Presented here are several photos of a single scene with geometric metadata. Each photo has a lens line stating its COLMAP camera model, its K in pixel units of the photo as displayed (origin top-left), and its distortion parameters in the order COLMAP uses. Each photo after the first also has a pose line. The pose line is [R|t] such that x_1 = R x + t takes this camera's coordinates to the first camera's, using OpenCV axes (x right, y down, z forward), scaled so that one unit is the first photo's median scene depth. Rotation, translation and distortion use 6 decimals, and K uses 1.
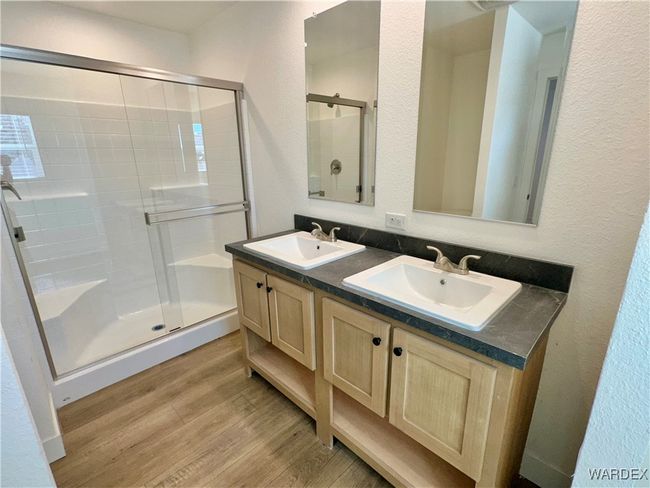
lens RADIAL K [[319.8, 0, 324.9], [0, 319.8, 247.3], [0, 0, 1]] dist [-0.052856, 0.052455]
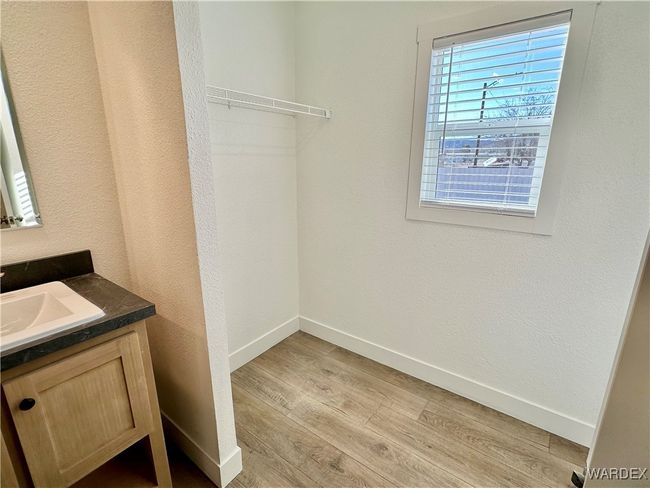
lens RADIAL K [[318.3, 0, 324.9], [0, 318.3, 245.5], [0, 0, 1]] dist [-0.001777, -0.000251]
pose [[-0.152121, -0.241672, 0.958360, -0.359852], [0.278285, 0.919943, 0.276156, -0.027508], [-0.948376, 0.308706, -0.072689, 0.164920]]
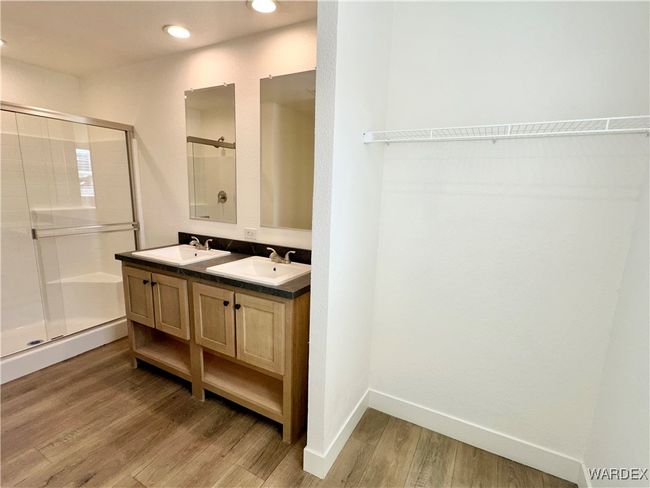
lens RADIAL K [[314.5, 0, 326.1], [0, 314.5, 245.8], [0, 0, 1]] dist [0.002222, 0.000734]
pose [[0.954750, -0.008986, 0.297275, 0.125494], [0.038609, 0.994830, -0.093929, 0.125746], [-0.294894, 0.101157, 0.950160, -0.482864]]
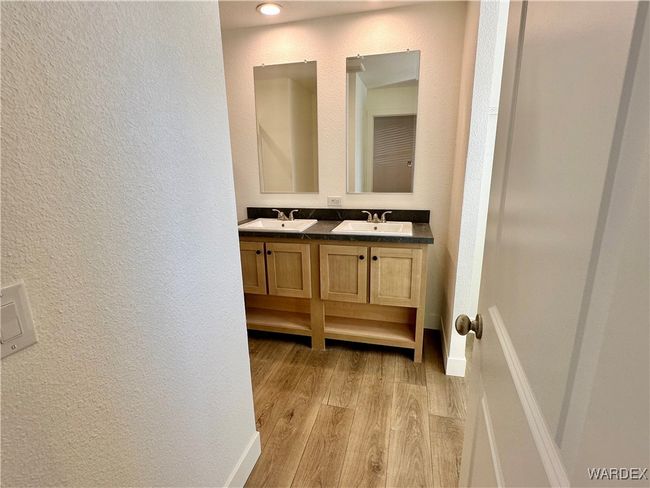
lens RADIAL K [[318.3, 0, 324.9], [0, 318.3, 245.5], [0, 0, 1]] dist [-0.001777, -0.000251]
pose [[0.859711, -0.123834, 0.495542, -0.668658], [0.148206, 0.988906, -0.009997, 0.152572], [-0.488806, 0.082037, 0.868526, -0.370545]]
